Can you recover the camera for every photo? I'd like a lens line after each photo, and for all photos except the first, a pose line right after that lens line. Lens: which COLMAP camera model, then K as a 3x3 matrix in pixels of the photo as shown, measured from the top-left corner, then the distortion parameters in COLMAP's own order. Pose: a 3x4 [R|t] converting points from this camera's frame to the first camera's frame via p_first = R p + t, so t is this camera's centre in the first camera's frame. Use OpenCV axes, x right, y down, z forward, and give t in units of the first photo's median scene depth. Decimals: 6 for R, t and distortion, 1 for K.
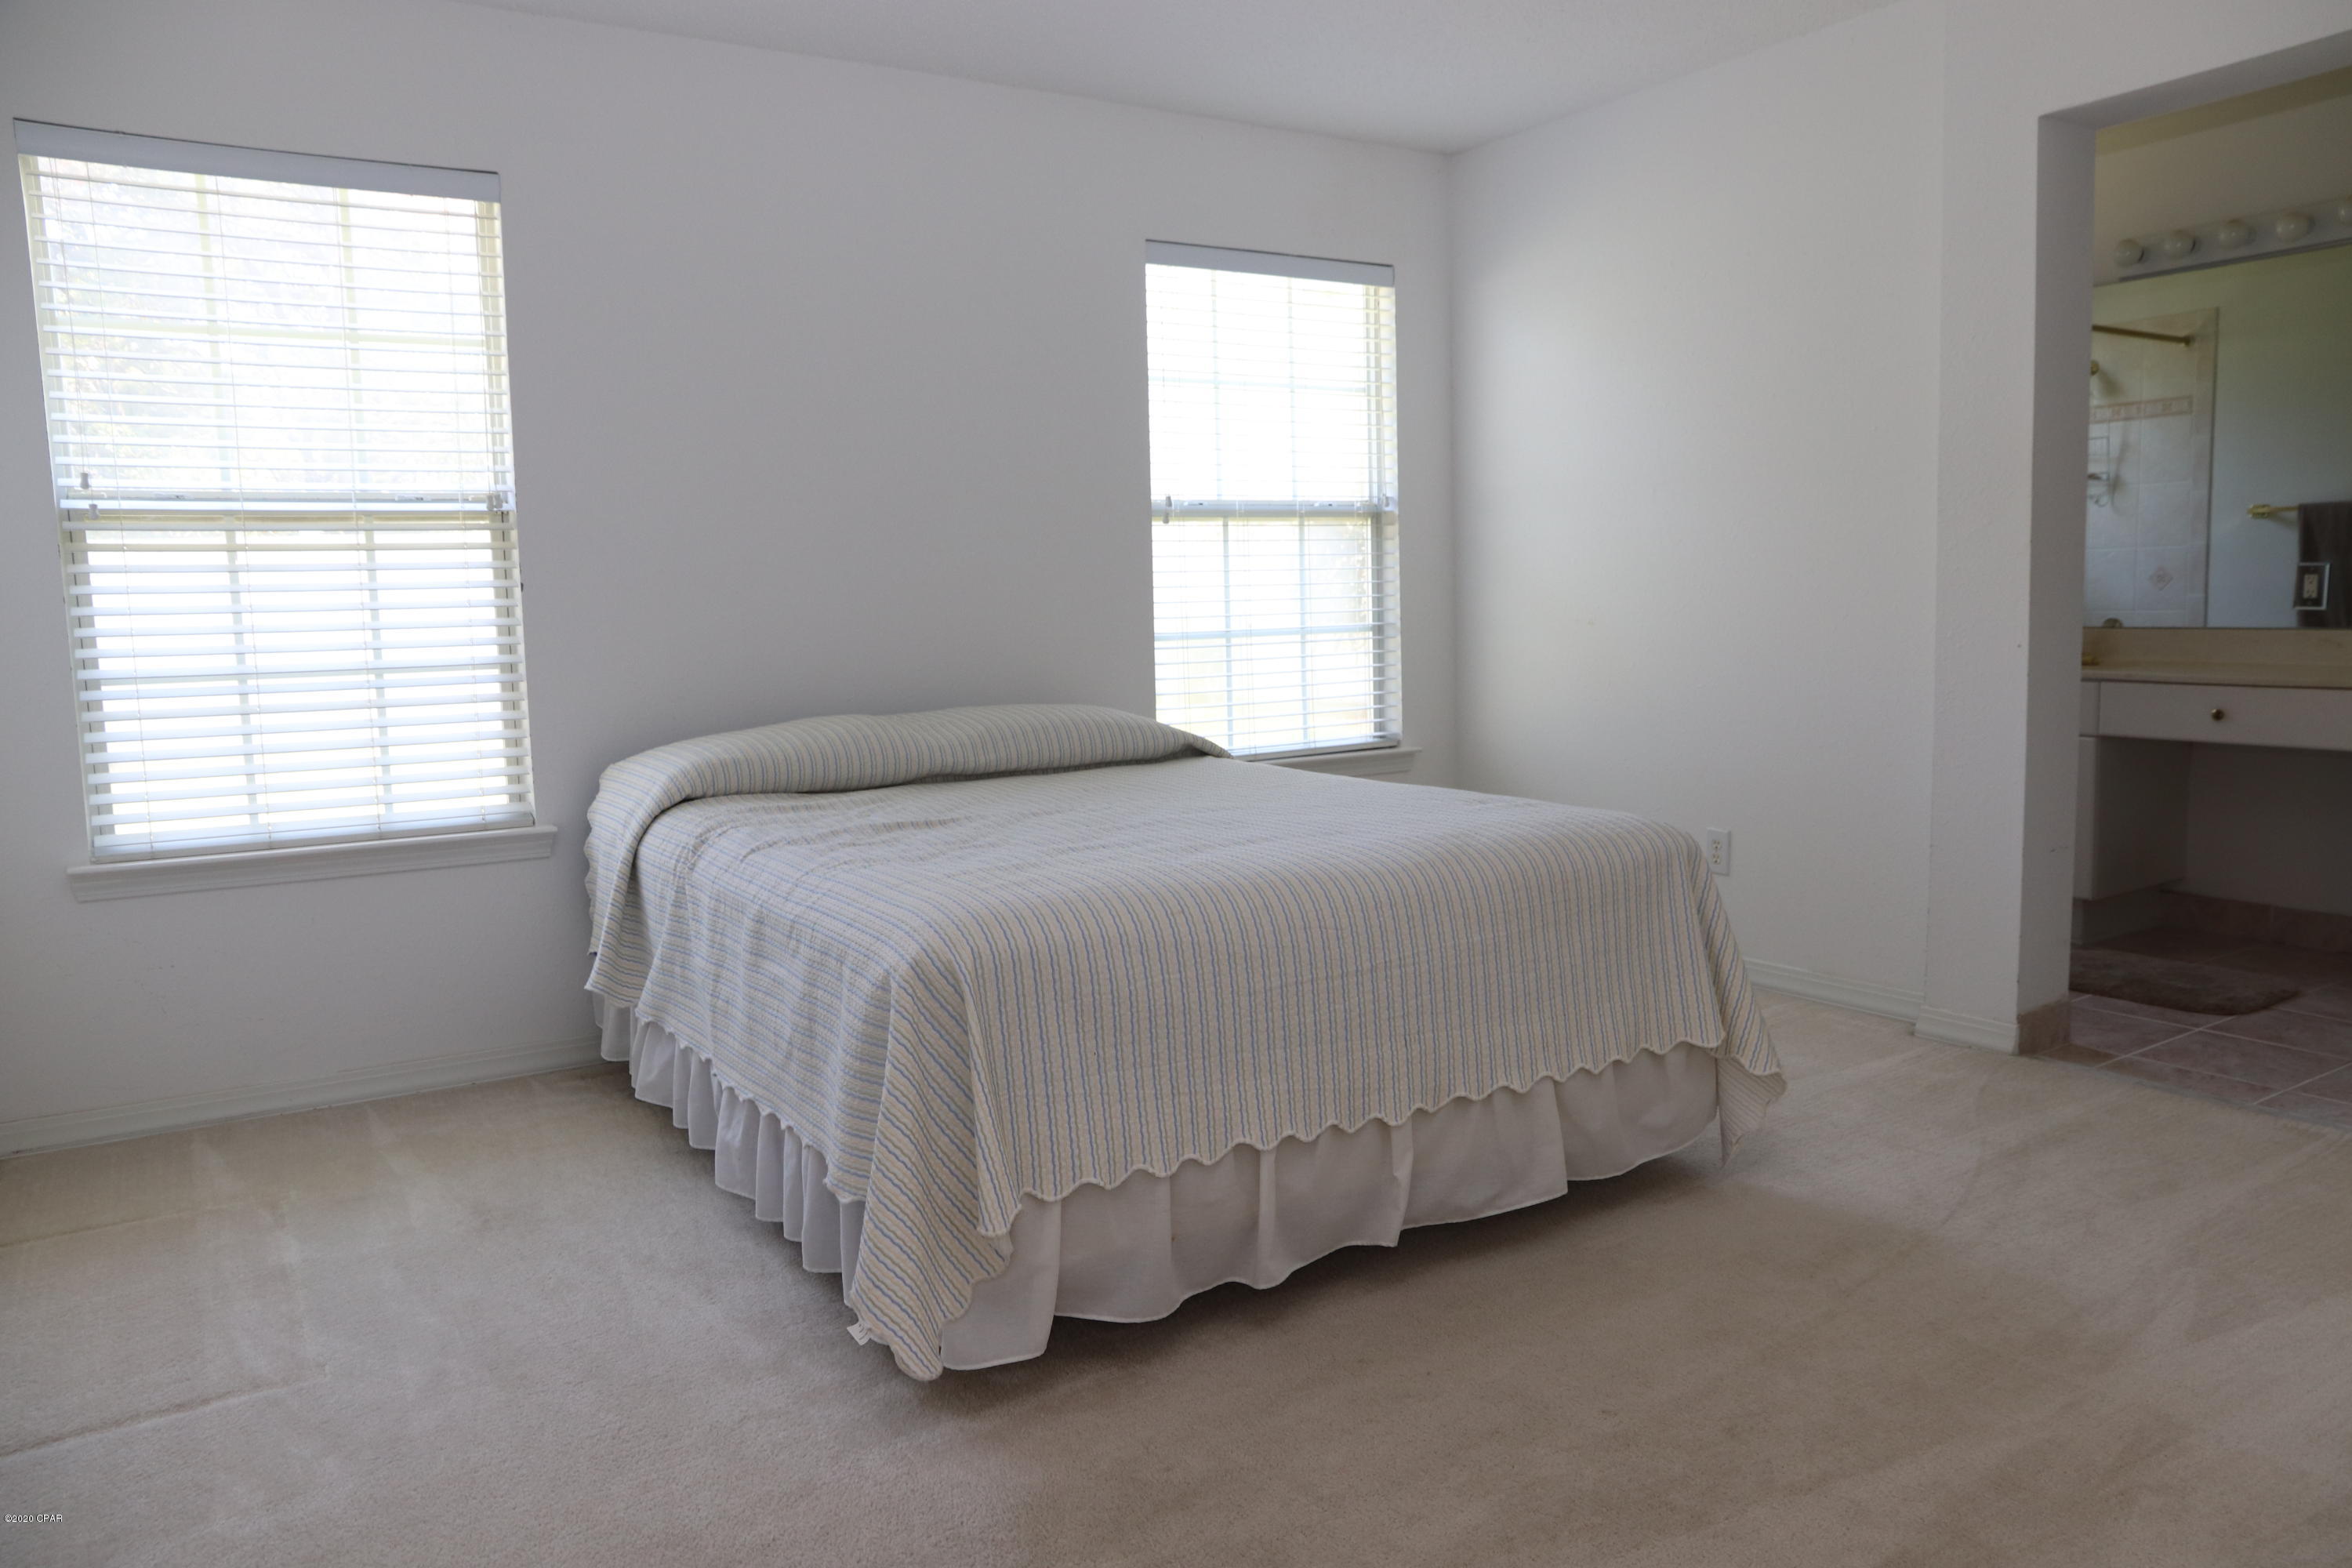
lens RADIAL K [[1636.9, 0, 1176.0], [0, 1636.9, 784.0], [0, 0, 1]] dist [-0.030804, 0.001524]
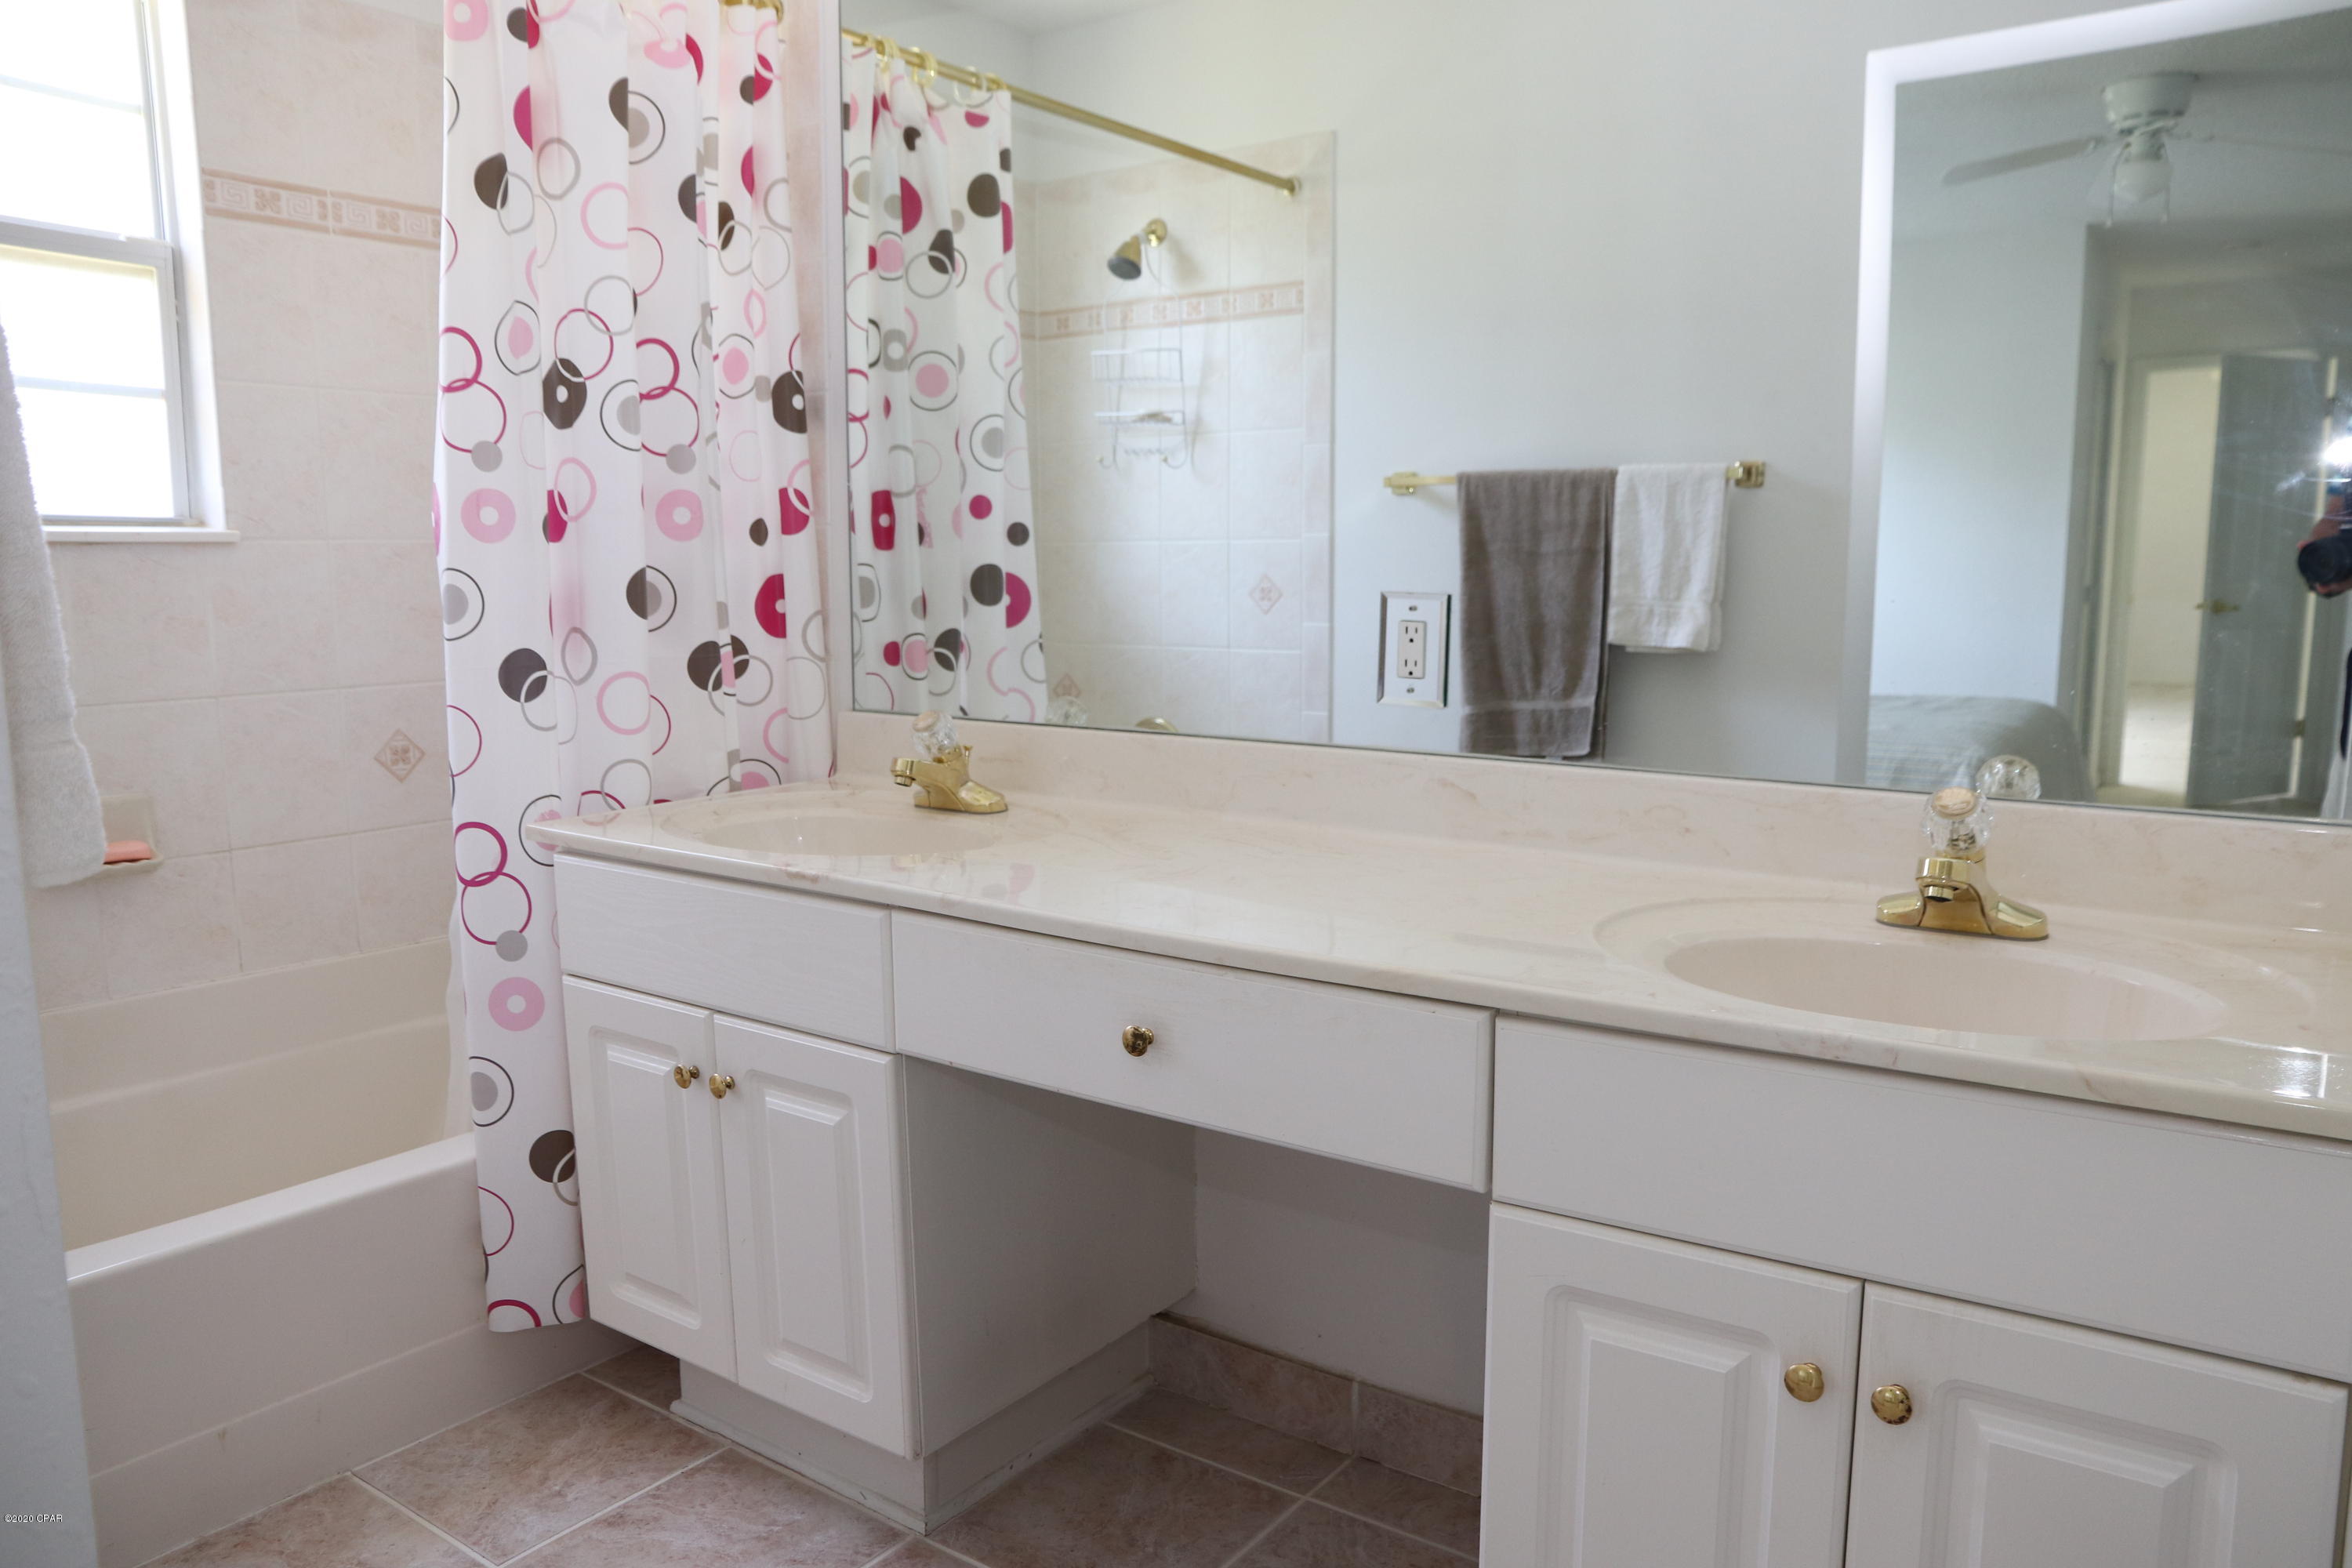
lens RADIAL K [[1636.9, 0, 1176.0], [0, 1636.9, 784.0], [0, 0, 1]] dist [-0.030804, 0.001524]
pose [[0.929197, -0.029282, 0.368423, 0.363162], [0.023264, 0.999514, 0.020767, -0.072259], [-0.368851, -0.010726, 0.929426, 0.465163]]
